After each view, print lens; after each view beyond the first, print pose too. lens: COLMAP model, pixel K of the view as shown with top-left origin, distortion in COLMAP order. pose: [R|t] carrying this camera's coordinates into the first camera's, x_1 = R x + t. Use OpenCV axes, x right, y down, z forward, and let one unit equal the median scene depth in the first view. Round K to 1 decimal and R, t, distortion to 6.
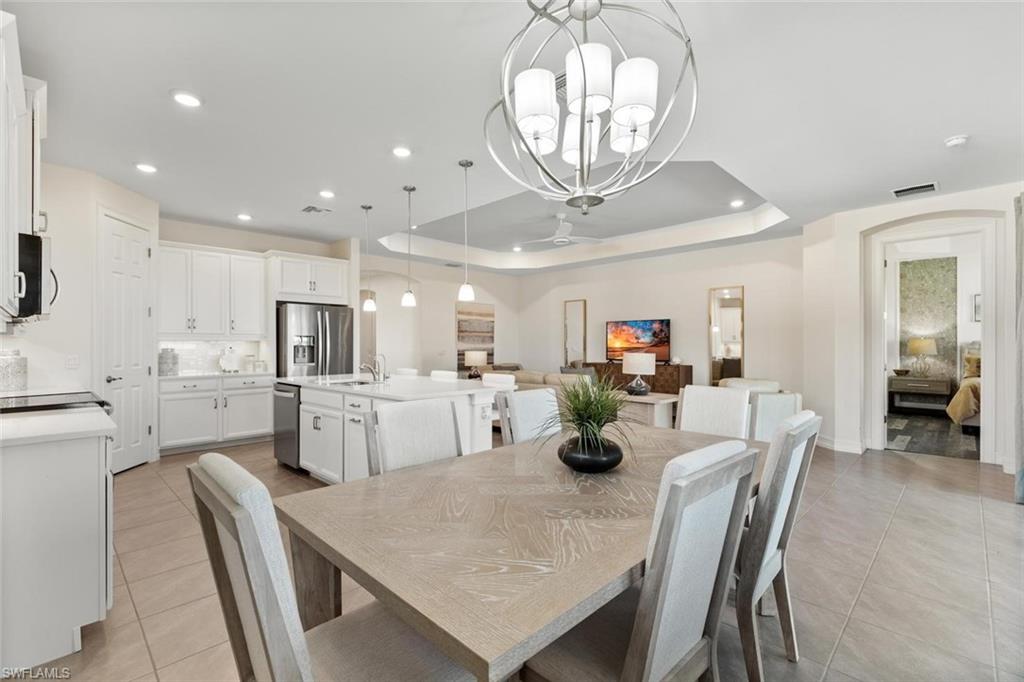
lens RADIAL K [[459.4, 0, 511.8], [0, 459.4, 342.4], [0, 0, 1]] dist [0.007180, -0.000672]
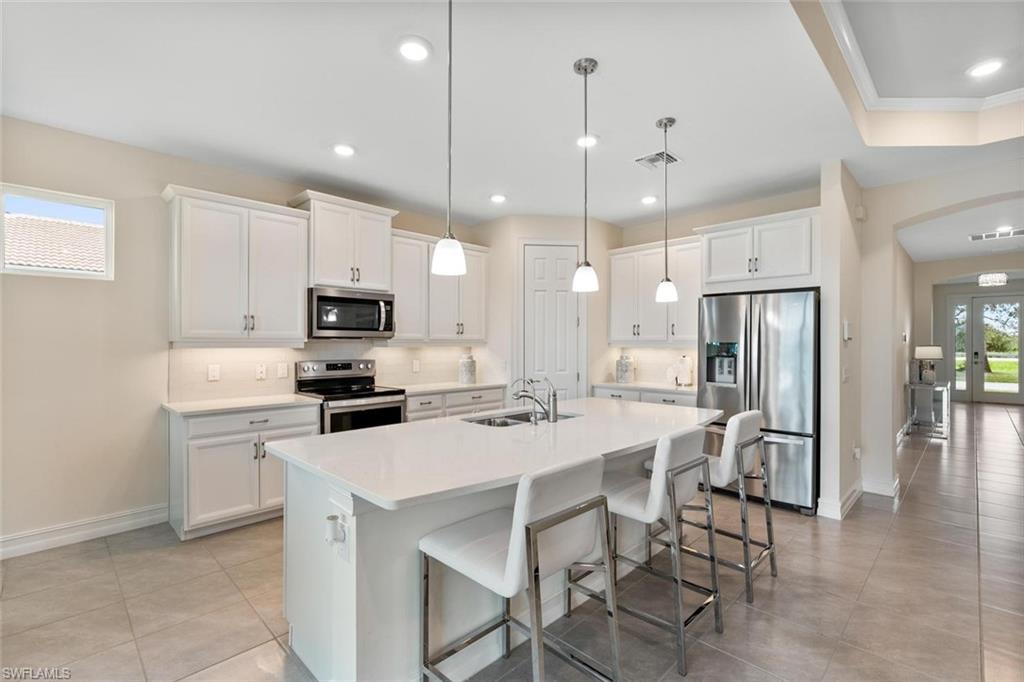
lens RADIAL K [[459.4, 0, 508.3], [0, 459.4, 341.0], [0, 0, 1]] dist [0.007180, -0.000672]
pose [[-0.005399, 0.001126, -0.999985, 0.206953], [0.002615, 0.999996, 0.001112, -0.016660], [0.999982, -0.002609, -0.005402, 0.617977]]
